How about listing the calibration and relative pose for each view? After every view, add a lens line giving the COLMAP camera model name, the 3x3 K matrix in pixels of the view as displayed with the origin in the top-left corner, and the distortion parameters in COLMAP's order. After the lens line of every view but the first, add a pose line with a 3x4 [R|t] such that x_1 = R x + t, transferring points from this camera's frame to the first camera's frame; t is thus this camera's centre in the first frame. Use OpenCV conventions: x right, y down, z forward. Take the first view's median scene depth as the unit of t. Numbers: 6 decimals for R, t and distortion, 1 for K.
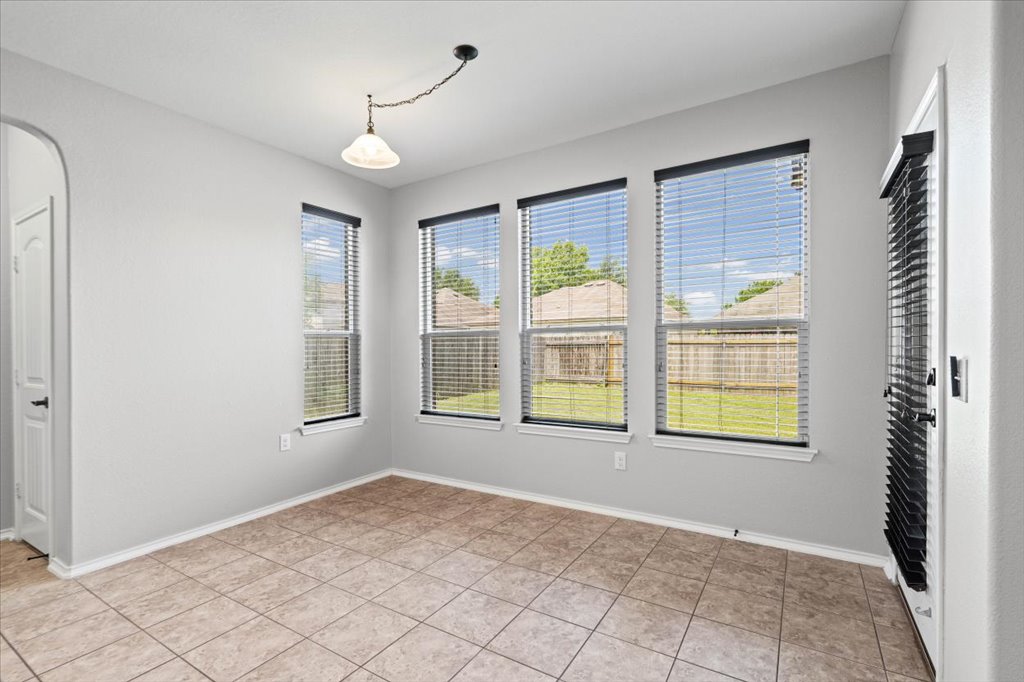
lens RADIAL K [[468.6, 0, 513.1], [0, 468.6, 352.0], [0, 0, 1]] dist [0.002718, 0.000752]
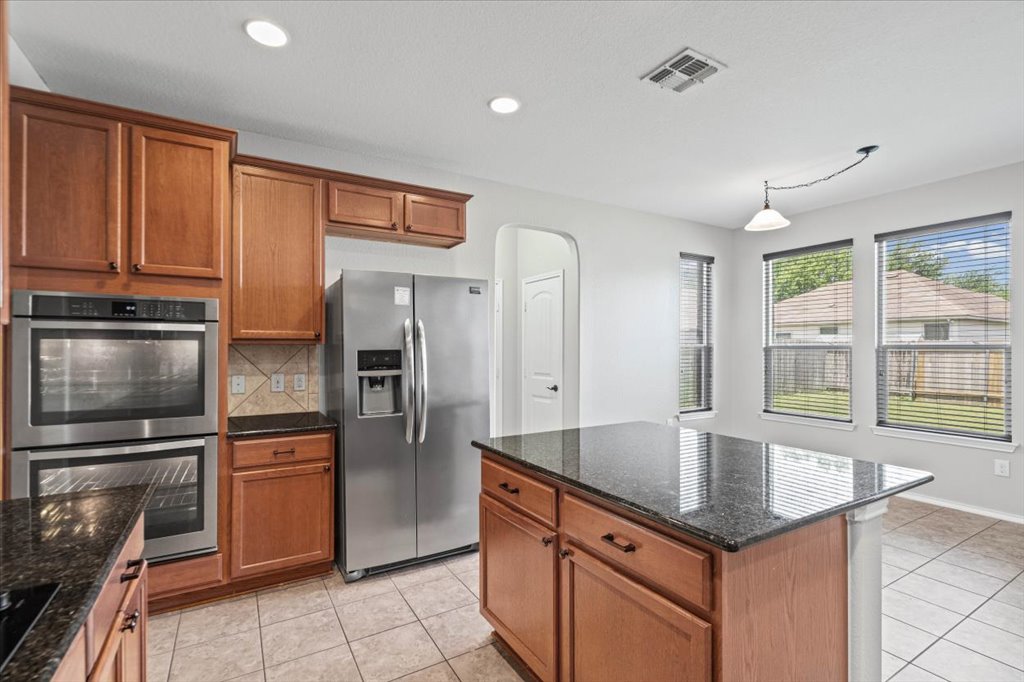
lens RADIAL K [[468.6, 0, 511.8], [0, 468.6, 345.2], [0, 0, 1]] dist [0.002718, 0.000752]
pose [[0.888107, 0.009596, -0.459537, -0.292953], [-0.016266, 0.999812, -0.010558, -0.025517], [0.459349, 0.016852, 0.888096, -0.520881]]
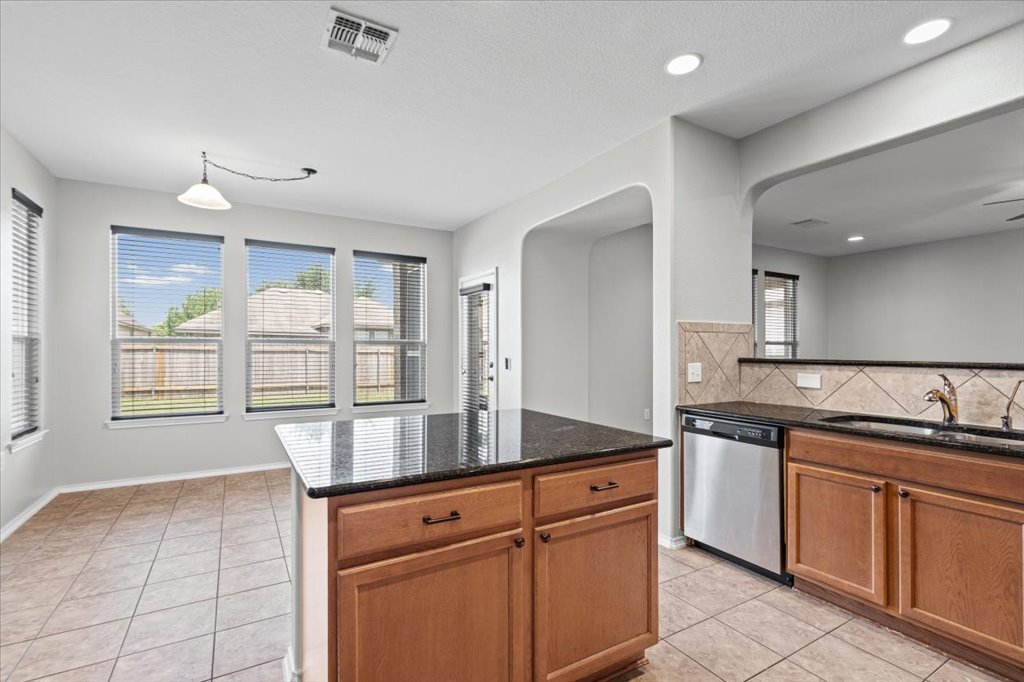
lens RADIAL K [[468.6, 0, 496.9], [0, 468.6, 349.4], [0, 0, 1]] dist [0.002718, 0.000752]
pose [[0.479680, 0.011670, 0.877366, -0.904489], [0.003774, 0.999875, -0.015362, 0.001022], [-0.877436, 0.010680, 0.479576, -0.248806]]
